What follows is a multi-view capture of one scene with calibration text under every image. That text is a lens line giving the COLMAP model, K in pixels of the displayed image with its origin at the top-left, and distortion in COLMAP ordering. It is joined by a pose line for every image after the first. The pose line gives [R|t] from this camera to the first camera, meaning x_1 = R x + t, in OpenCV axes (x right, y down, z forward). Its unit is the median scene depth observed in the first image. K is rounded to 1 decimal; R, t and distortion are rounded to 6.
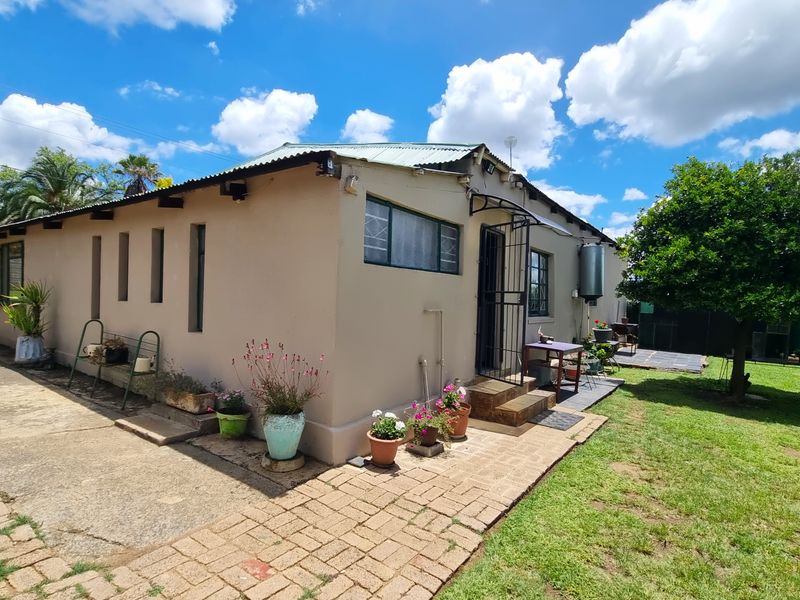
lens RADIAL K [[430.8, 0, 400.0], [0, 430.8, 300.0], [0, 0, 1]] dist [-0.002281, 0.000093]
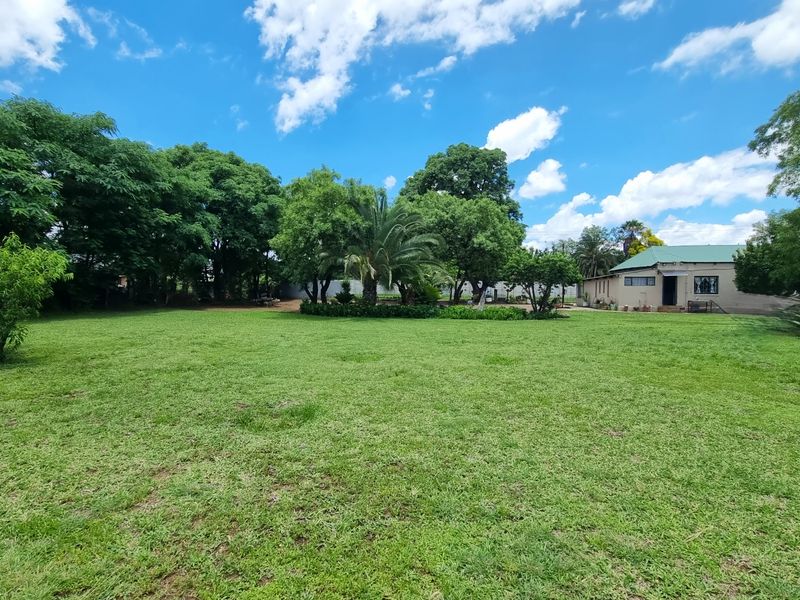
lens RADIAL K [[323.8, 0, 400.0], [0, 323.8, 300.0], [0, 0, 1]] dist [-0.000478, -0.000037]
pose [[0.348894, -0.025801, -0.936807, 2.639501], [0.014648, 0.999649, -0.022076, 0.152128], [0.937048, -0.006020, 0.349149, -3.217907]]
